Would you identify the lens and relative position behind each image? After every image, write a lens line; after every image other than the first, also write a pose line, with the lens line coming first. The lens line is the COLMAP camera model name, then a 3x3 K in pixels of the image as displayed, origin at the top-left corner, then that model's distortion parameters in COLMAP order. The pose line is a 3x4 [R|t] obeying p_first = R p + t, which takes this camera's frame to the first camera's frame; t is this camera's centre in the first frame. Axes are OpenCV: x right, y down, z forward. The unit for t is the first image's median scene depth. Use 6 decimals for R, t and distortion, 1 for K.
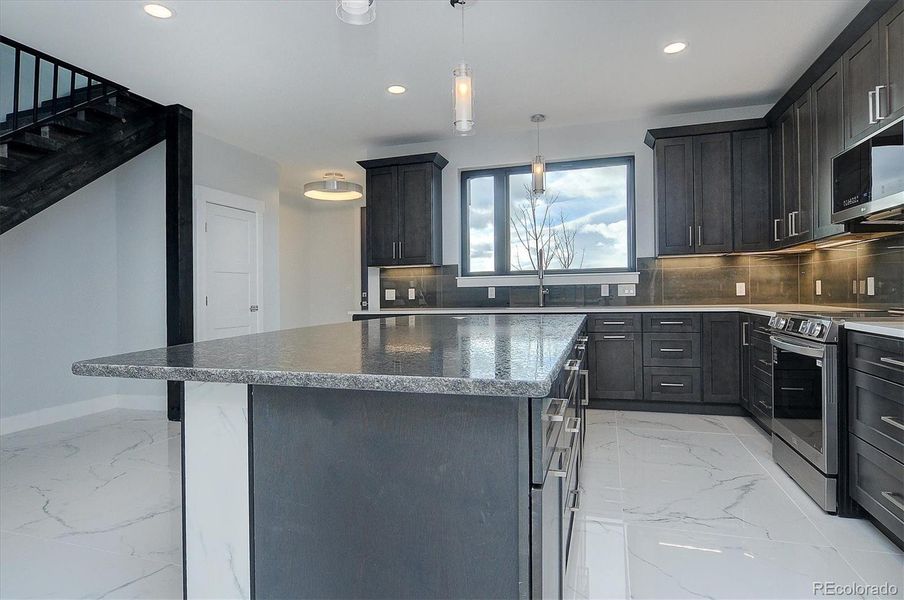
lens RADIAL K [[481.0, 0, 460.0], [0, 481.0, 290.4], [0, 0, 1]] dist [-0.016532, 0.002356]
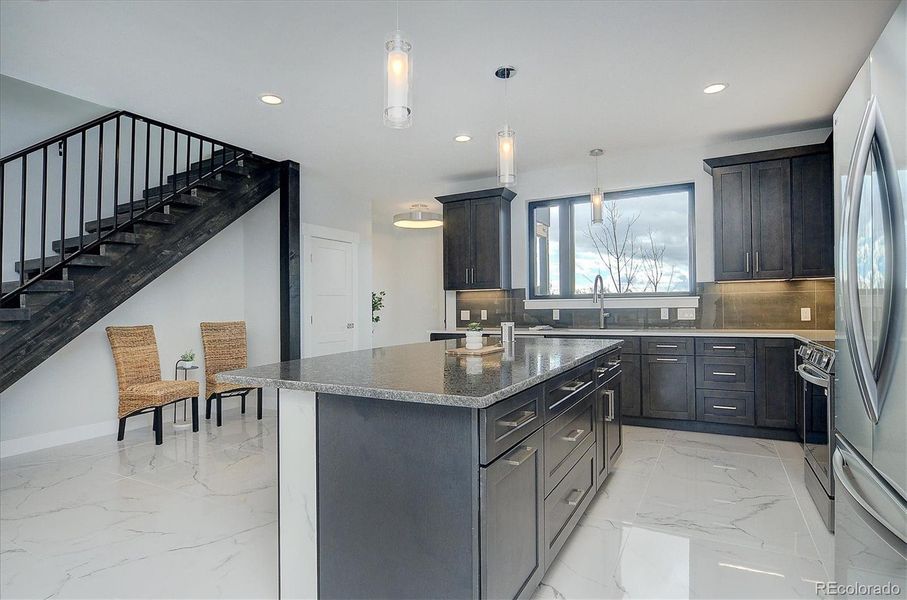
lens RADIAL K [[477.6, 0, 460.2], [0, 477.6, 304.2], [0, 0, 1]] dist [-0.014636, -0.001388]
pose [[0.980062, 0.002901, -0.198671, 0.085406], [-0.002711, 0.999996, 0.001227, -0.024302], [0.198673, -0.000663, 0.980066, -0.111375]]
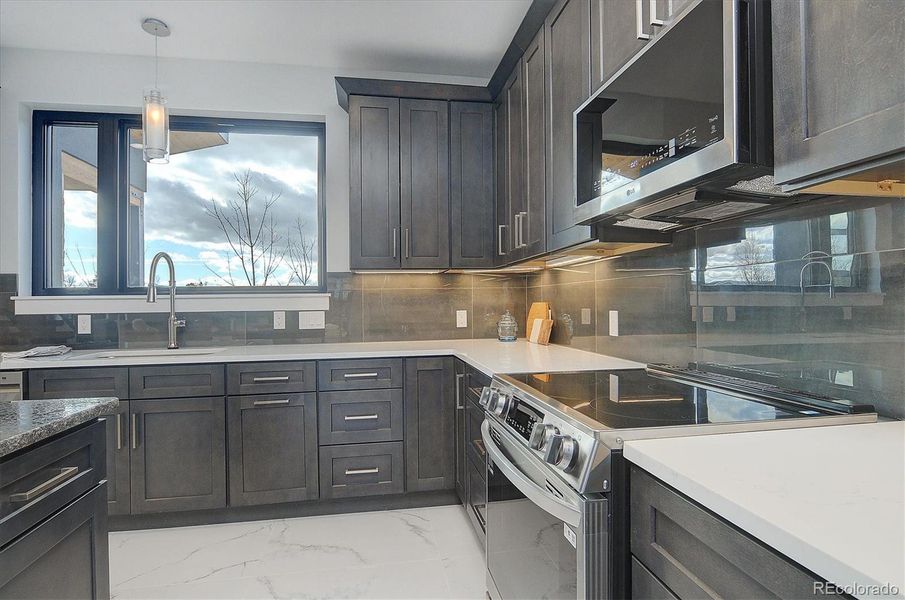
lens RADIAL K [[481.5, 0, 458.0], [0, 481.5, 296.4], [0, 0, 1]] dist [-0.016532, 0.002356]
pose [[0.888041, 0.012164, 0.459604, 0.252612], [-0.004270, 0.999825, -0.018213, -0.025505], [-0.459745, 0.014211, 0.887937, 0.358835]]
